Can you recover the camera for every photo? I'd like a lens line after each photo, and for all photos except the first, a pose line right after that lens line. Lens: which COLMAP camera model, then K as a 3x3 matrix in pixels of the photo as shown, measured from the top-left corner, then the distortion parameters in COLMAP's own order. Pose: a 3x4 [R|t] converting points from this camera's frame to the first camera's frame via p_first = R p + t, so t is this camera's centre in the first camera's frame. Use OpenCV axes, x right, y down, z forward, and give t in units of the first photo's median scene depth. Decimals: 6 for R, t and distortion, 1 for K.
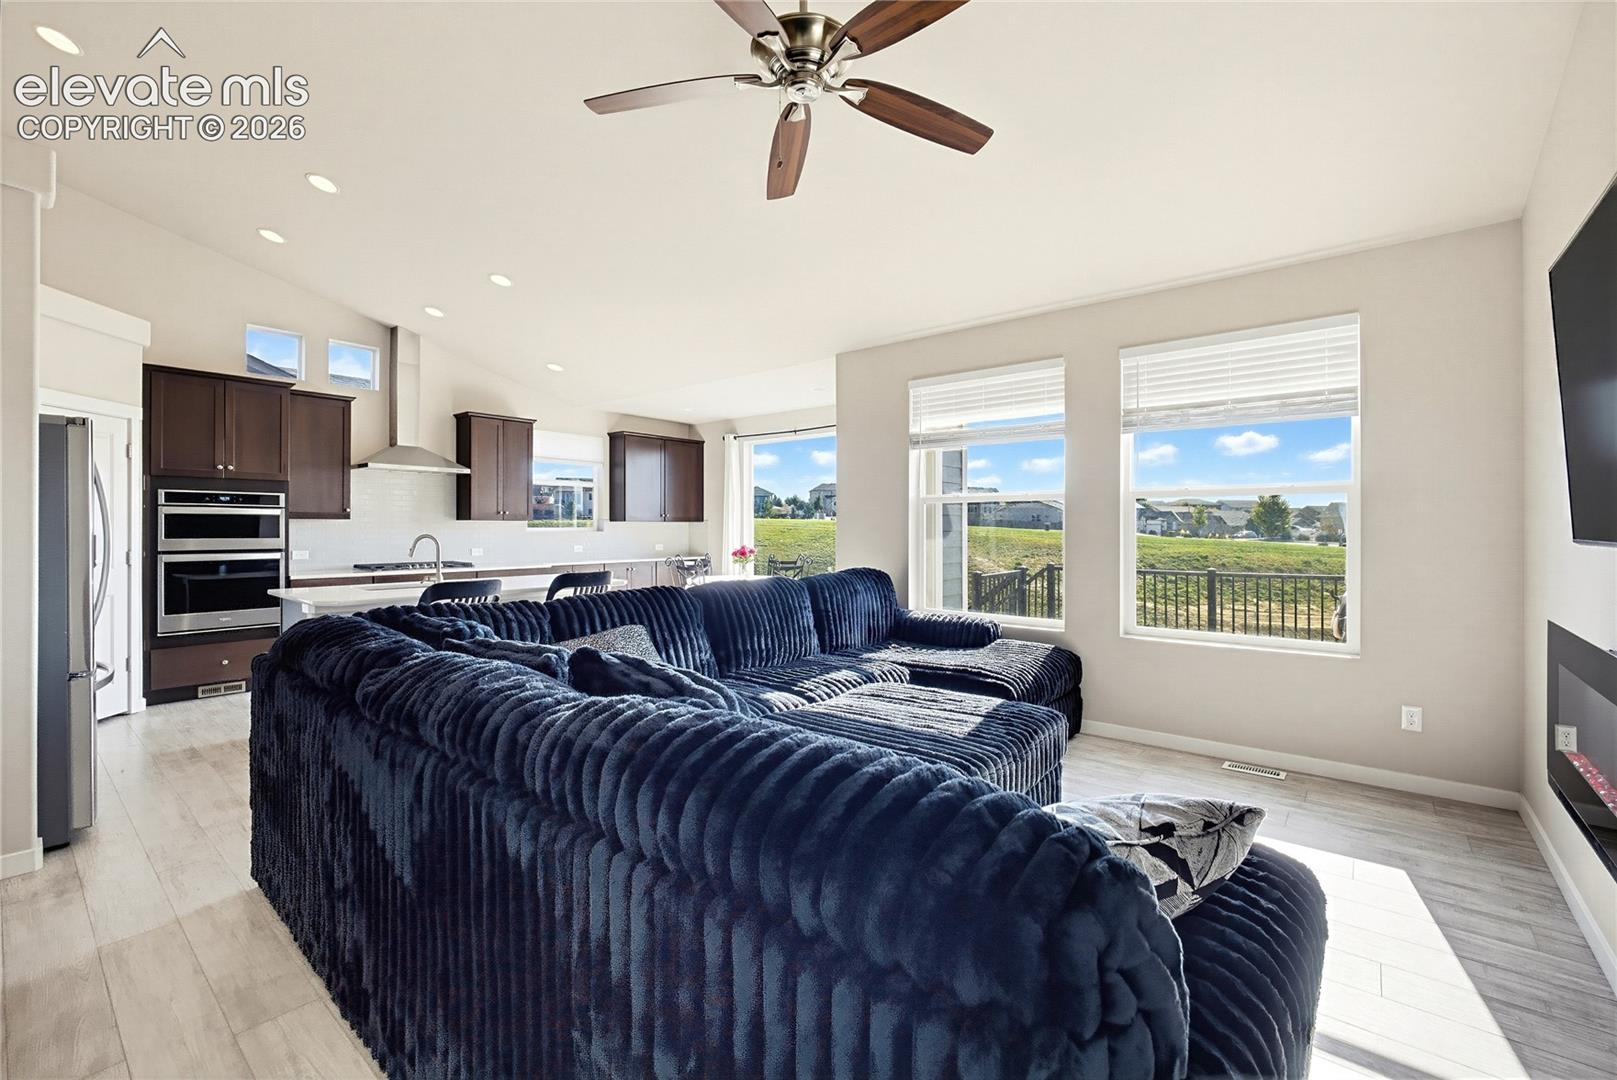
lens RADIAL K [[688.9, 0, 810.1], [0, 688.9, 528.7], [0, 0, 1]] dist [-0.012934, 0.000840]
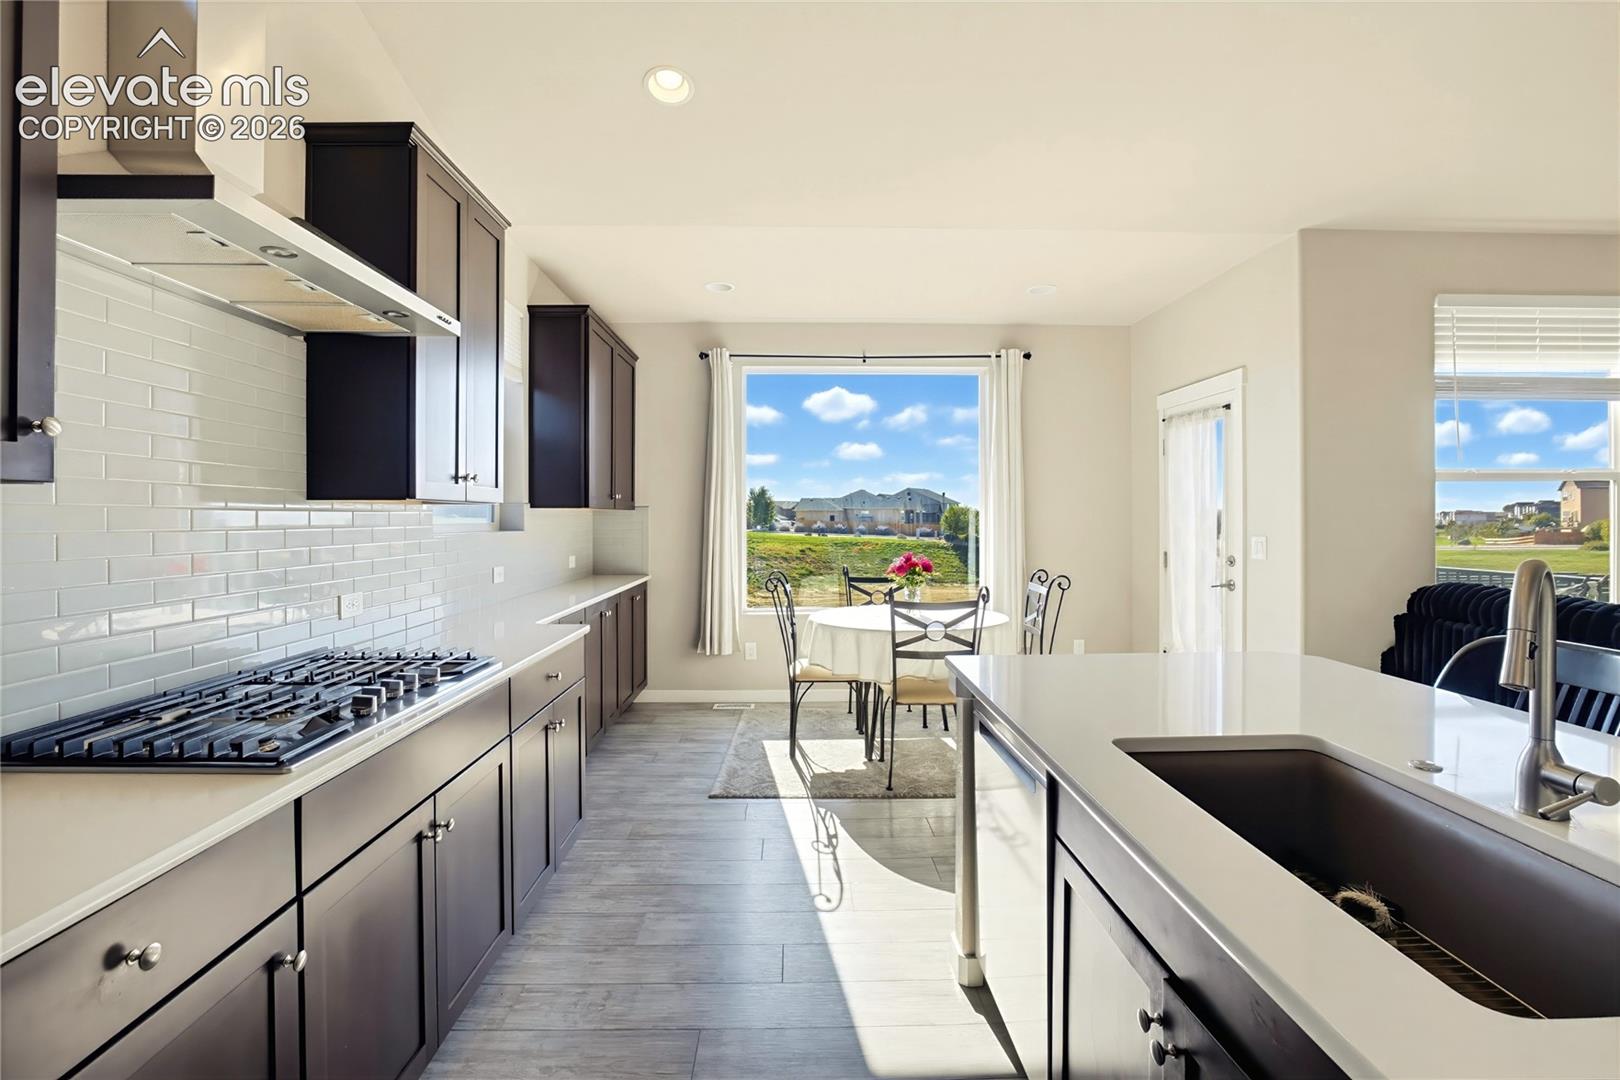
lens RADIAL K [[756.5, 0, 810.5], [0, 756.5, 534.1], [0, 0, 1]] dist [0.001322, 0.000267]
pose [[0.762054, -0.010684, 0.647426, -0.715951], [-0.000677, 0.999850, 0.017297, -0.003409], [-0.647513, -0.013619, 0.761932, 0.798322]]
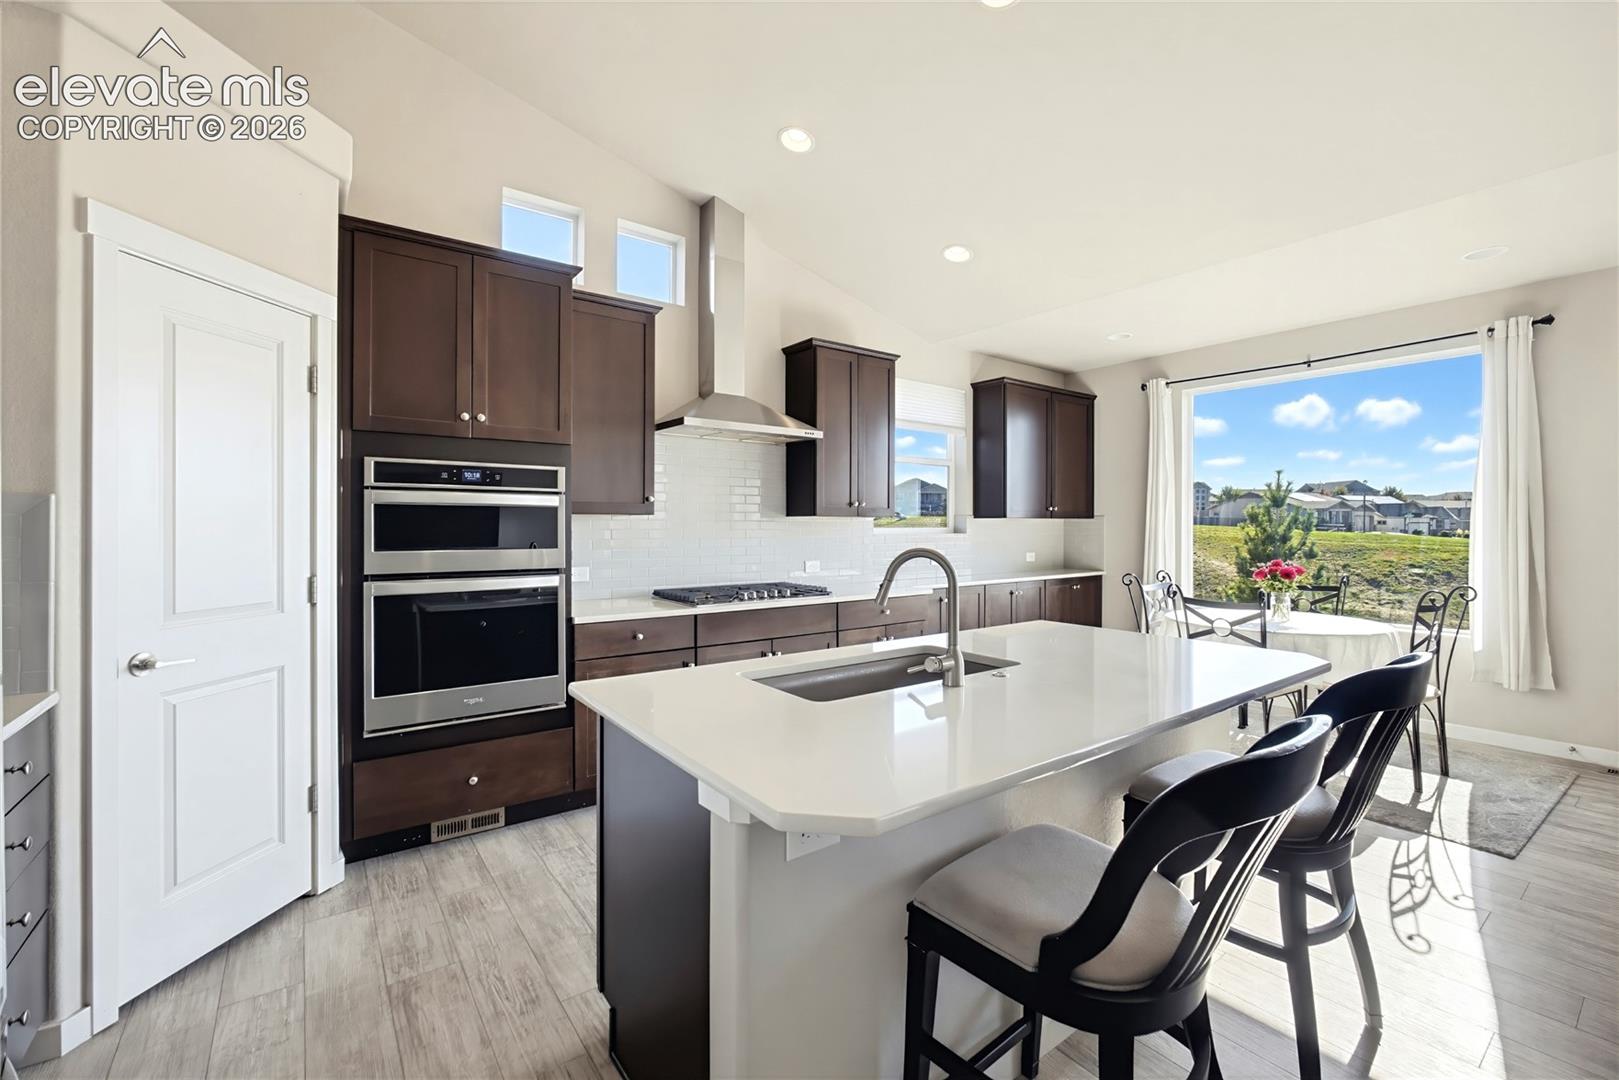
lens RADIAL K [[689.8, 0, 808.1], [0, 689.8, 528.1], [0, 0, 1]] dist [-0.012934, 0.000840]
pose [[0.971089, 0.000119, -0.238717, -0.441103], [0.000116, 1.000000, 0.000971, -0.003104], [0.238717, -0.000971, 0.971089, 0.502571]]
